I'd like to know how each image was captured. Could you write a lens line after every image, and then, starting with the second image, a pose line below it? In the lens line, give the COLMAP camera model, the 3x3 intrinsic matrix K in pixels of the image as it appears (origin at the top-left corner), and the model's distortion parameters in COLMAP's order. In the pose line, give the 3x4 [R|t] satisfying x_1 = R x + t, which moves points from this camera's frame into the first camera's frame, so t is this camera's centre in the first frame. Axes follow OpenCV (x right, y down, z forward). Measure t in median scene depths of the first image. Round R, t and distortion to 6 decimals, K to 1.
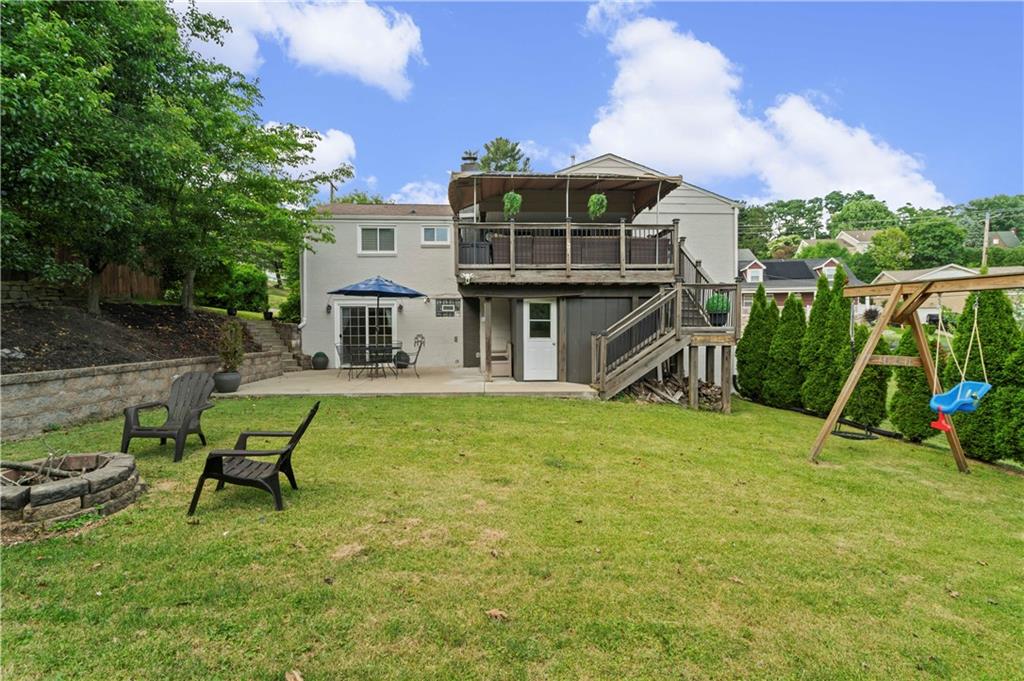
lens RADIAL K [[477.6, 0, 509.5], [0, 477.6, 341.1], [0, 0, 1]] dist [-0.000648, 0.000055]
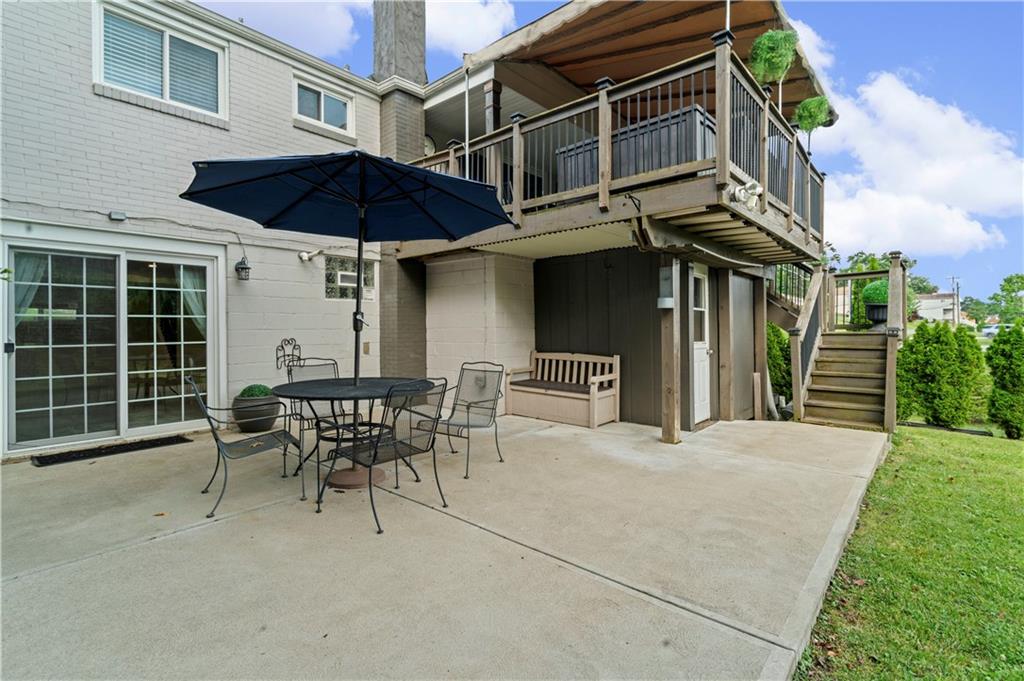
lens RADIAL K [[489.8, 0, 509.8], [0, 489.8, 330.4], [0, 0, 1]] dist [-0.002472, 0.000012]
pose [[0.685306, -0.000339, 0.728256, -0.491658], [0.016176, 0.999760, -0.014757, -0.016267], [-0.728076, 0.021893, 0.685147, 0.784401]]
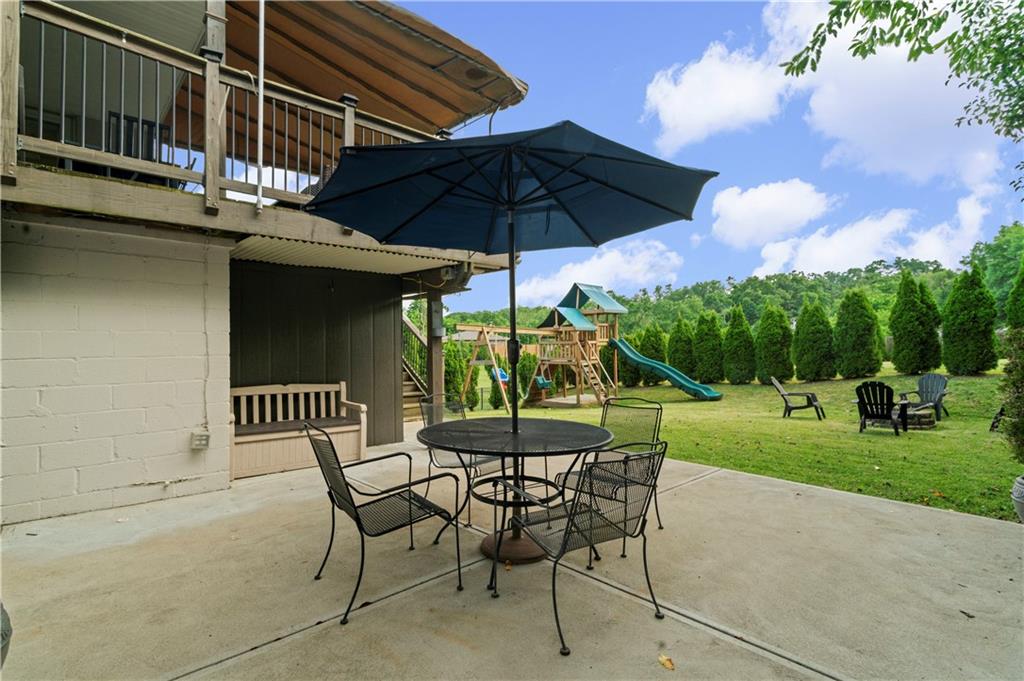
lens RADIAL K [[489.8, 0, 509.8], [0, 489.8, 330.4], [0, 0, 1]] dist [-0.002472, 0.000012]
pose [[-0.655429, 0.027504, 0.754756, -0.525752], [0.021374, 0.999612, -0.017866, -0.036857], [-0.754955, 0.004422, -0.655762, 1.291680]]
